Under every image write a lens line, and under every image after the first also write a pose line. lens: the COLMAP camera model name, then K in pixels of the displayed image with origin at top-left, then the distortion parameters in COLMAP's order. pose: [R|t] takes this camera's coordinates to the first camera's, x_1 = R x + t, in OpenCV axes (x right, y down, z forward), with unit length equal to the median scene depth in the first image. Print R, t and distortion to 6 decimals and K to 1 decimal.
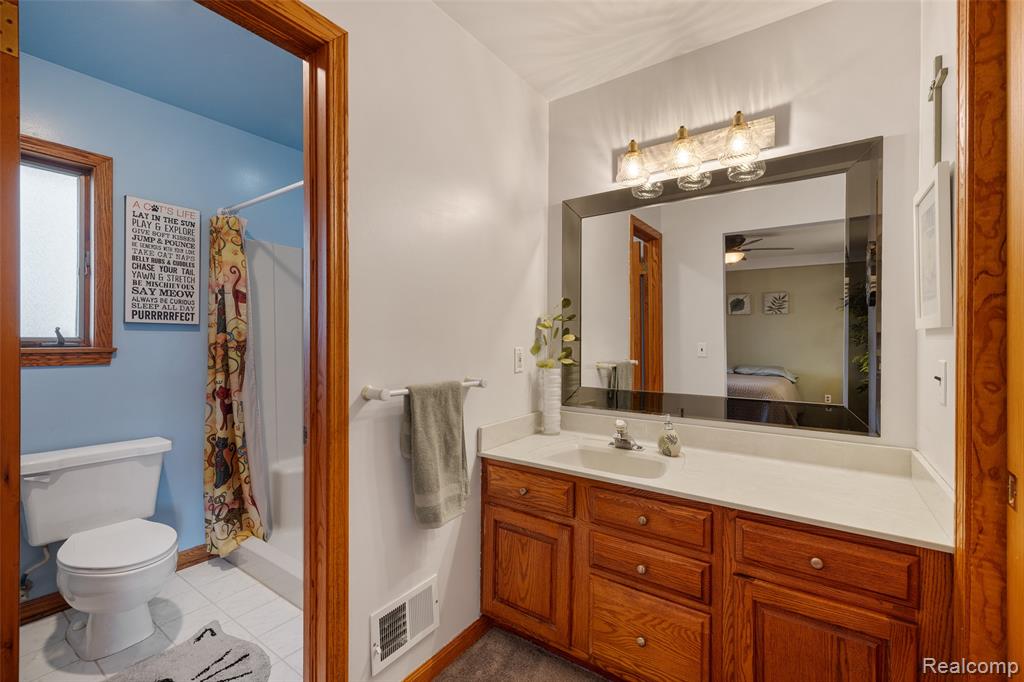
lens RADIAL K [[437.3, 0, 507.8], [0, 437.3, 344.2], [0, 0, 1]] dist [-0.012629, -0.000288]
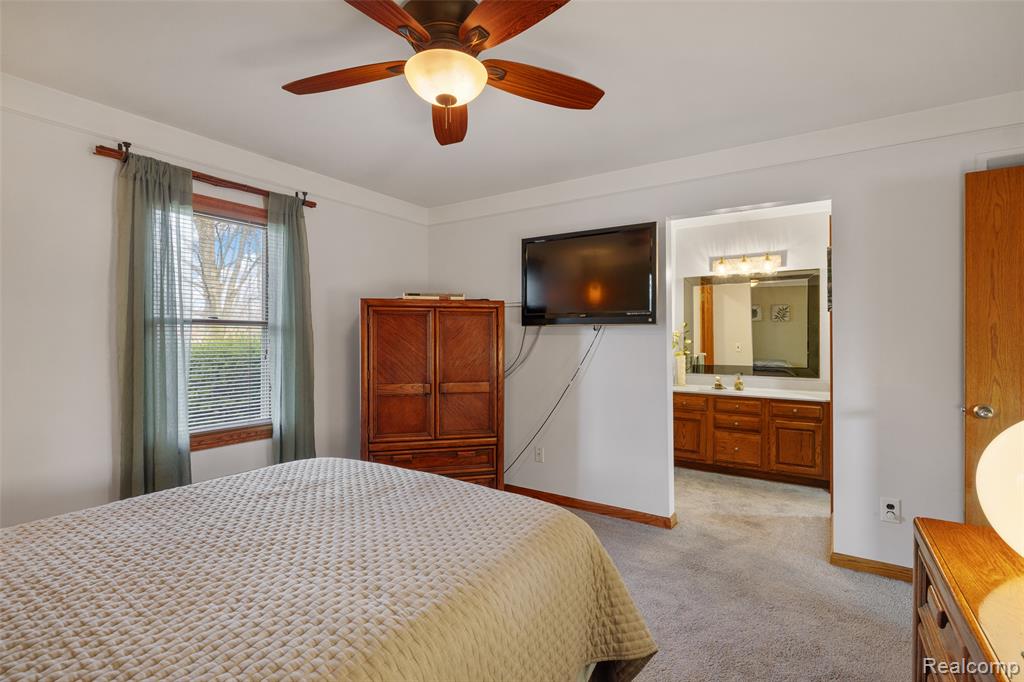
lens RADIAL K [[478.4, 0, 518.3], [0, 478.4, 339.8], [0, 0, 1]] dist [0.000540, -0.000786]
pose [[0.998677, -0.001446, 0.051397, -1.028726], [0.001607, 0.999994, -0.003083, -0.020902], [-0.051392, 0.003162, 0.998674, -1.657614]]
